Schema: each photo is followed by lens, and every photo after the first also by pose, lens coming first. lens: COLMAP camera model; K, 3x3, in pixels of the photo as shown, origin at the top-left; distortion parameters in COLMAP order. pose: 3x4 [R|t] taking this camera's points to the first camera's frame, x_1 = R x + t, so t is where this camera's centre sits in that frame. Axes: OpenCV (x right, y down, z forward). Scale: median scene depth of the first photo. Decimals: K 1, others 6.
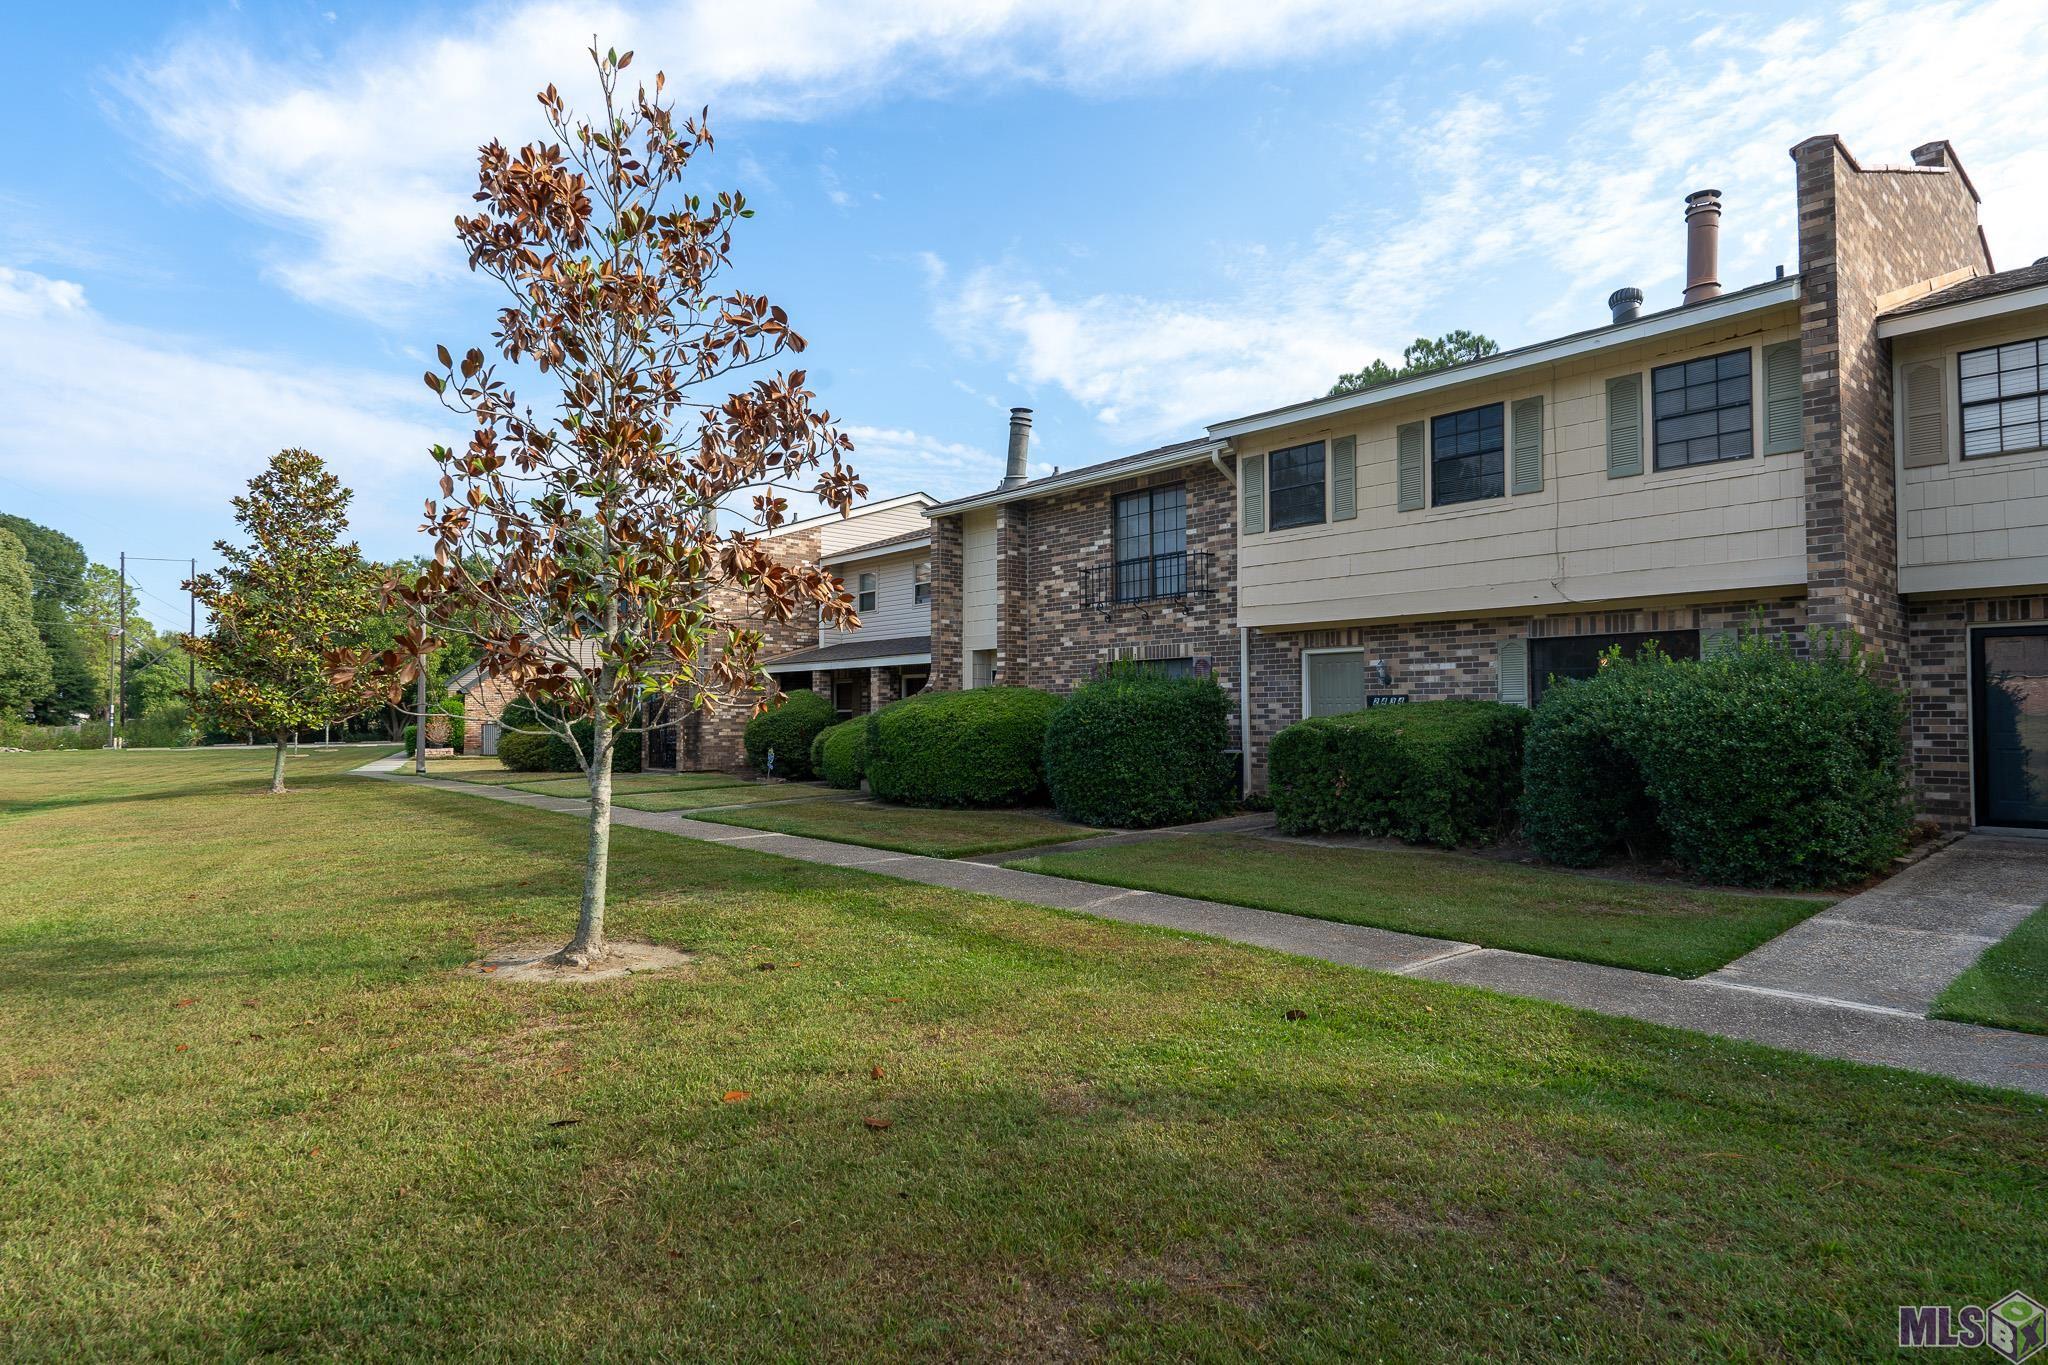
lens RADIAL K [[1101.6, 0, 1024.0], [0, 1101.6, 683.8], [0, 0, 1]] dist [-0.001721, -0.000123]
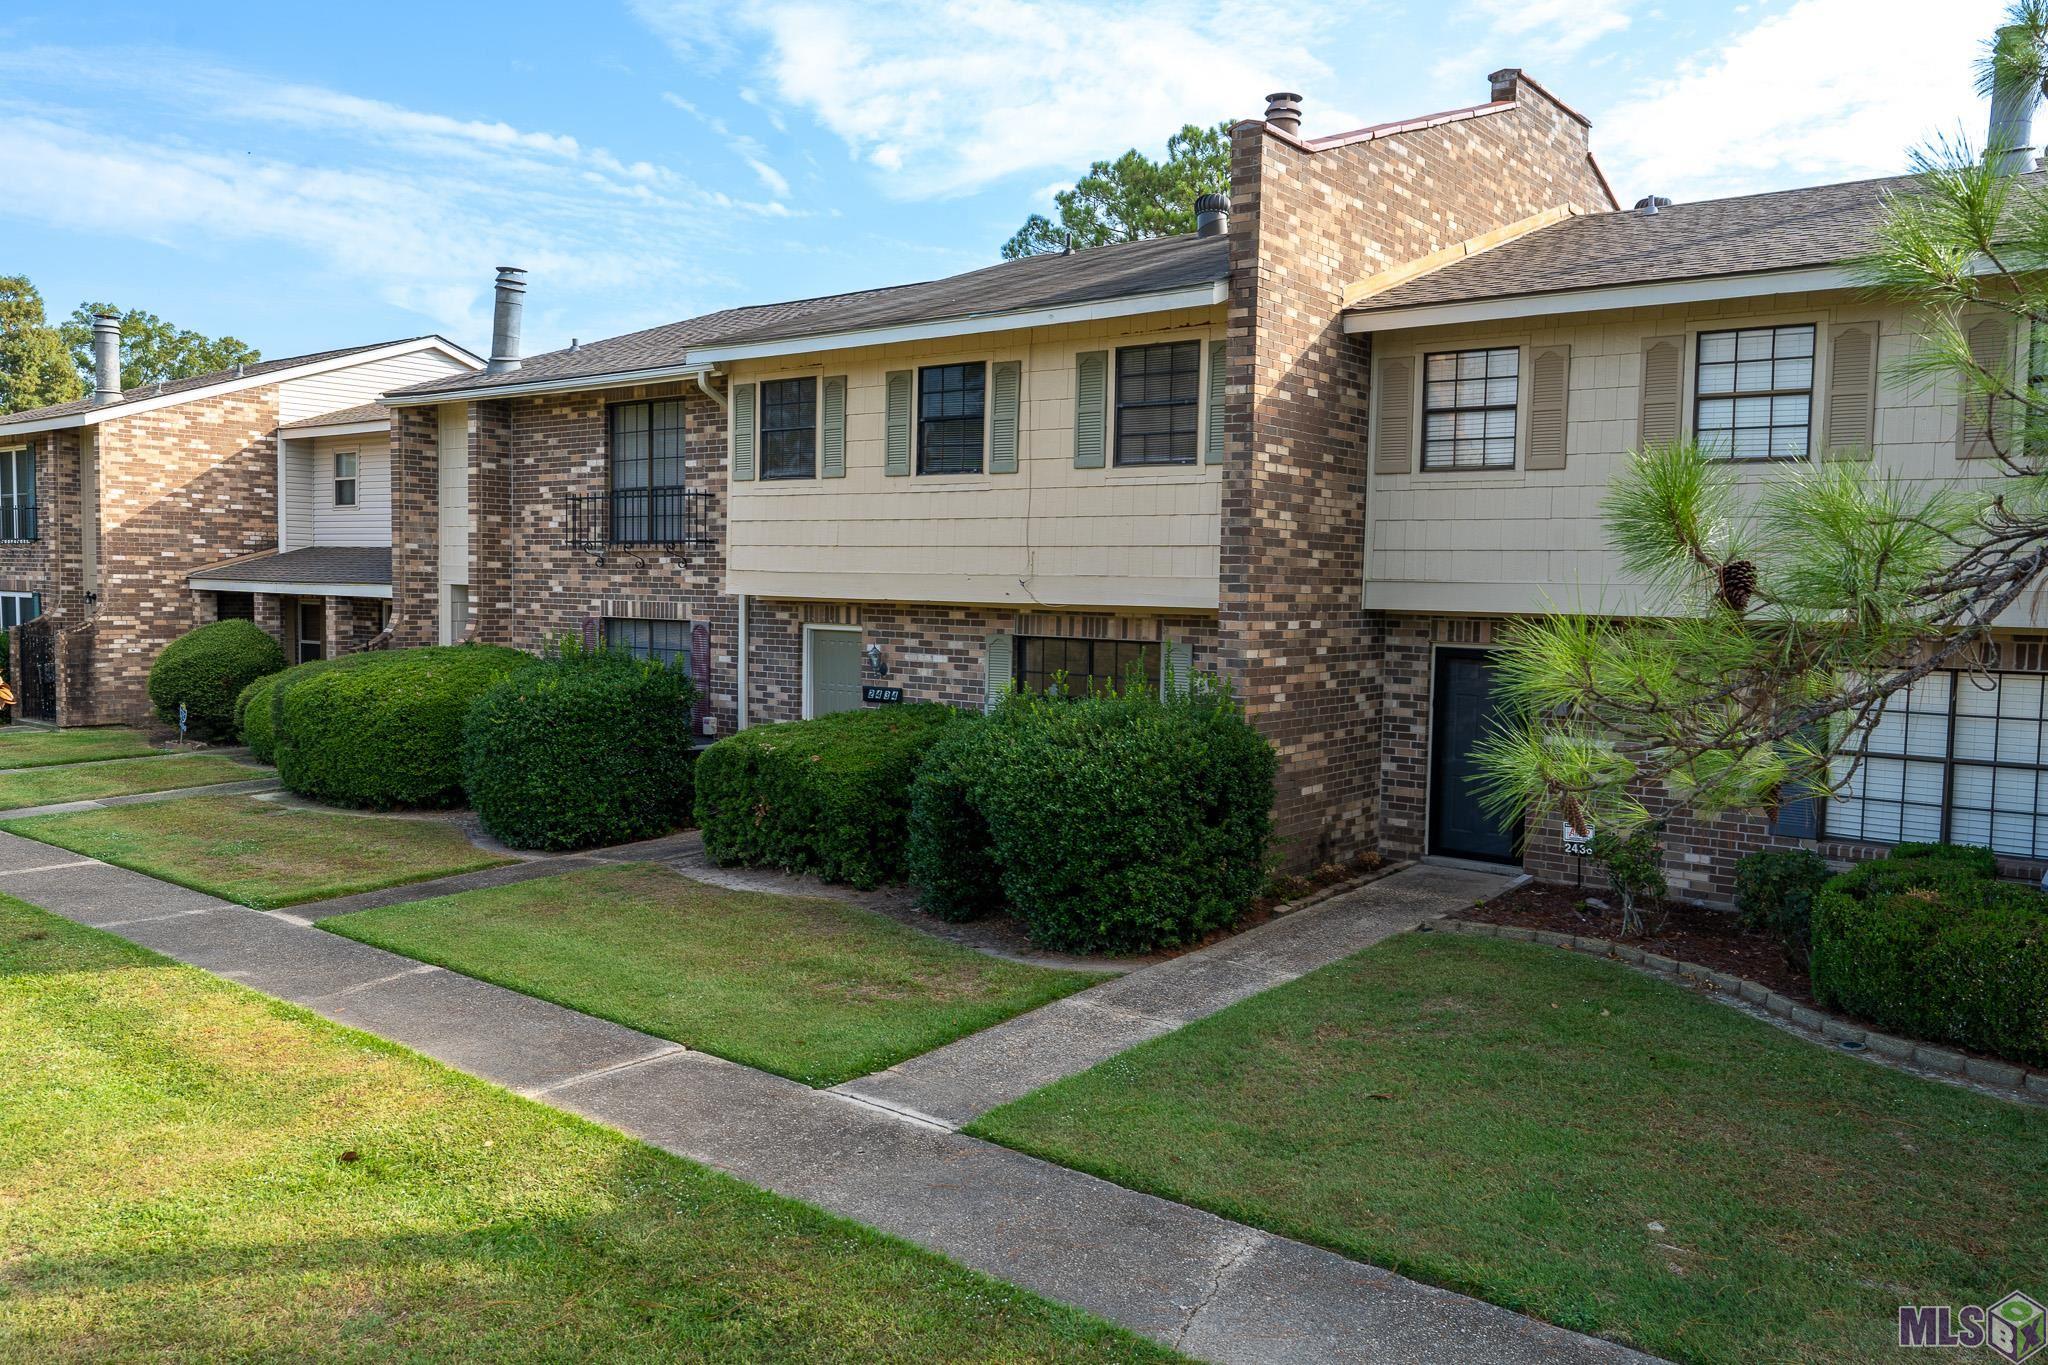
lens RADIAL K [[1530.5, 0, 1026.0], [0, 1530.5, 688.3], [0, 0, 1]] dist [-0.003480, 0.003563]
pose [[0.982991, 0.007651, 0.183496, 0.230928], [-0.026109, 0.994805, 0.098390, -0.111885], [-0.181790, -0.101507, 0.978084, -0.179783]]
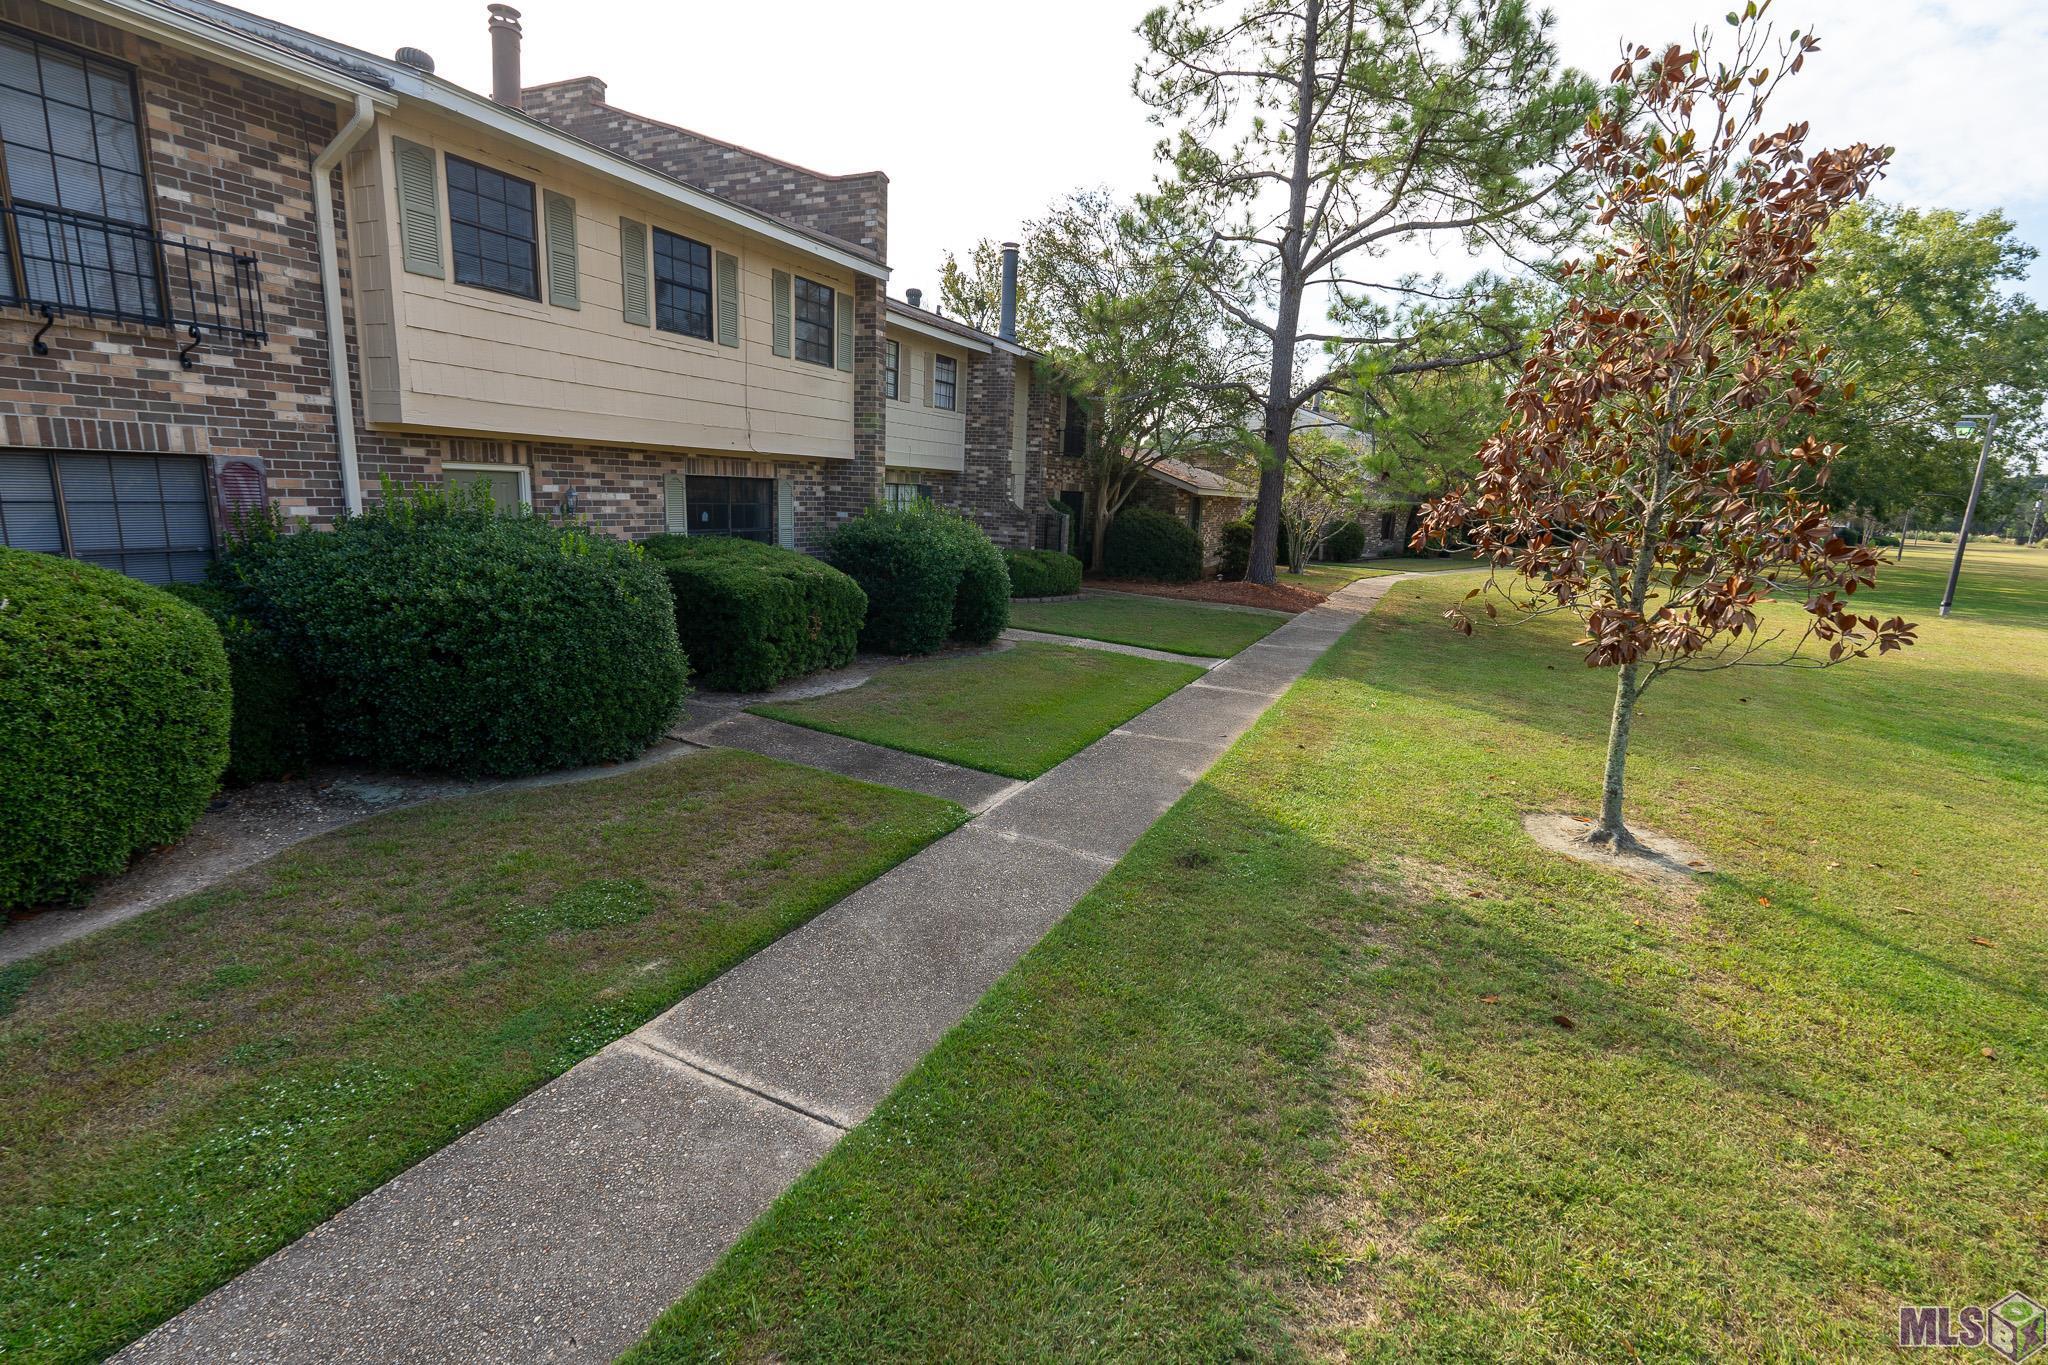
lens RADIAL K [[913.2, 0, 1002.0], [0, 913.2, 674.5], [0, 0, 1]] dist [-0.005287, 0.000752]
pose [[-0.382946, -0.194011, 0.903168, -0.490839], [-0.064733, 0.980929, 0.183268, -0.031078], [-0.921500, 0.011717, -0.388202, 1.001791]]
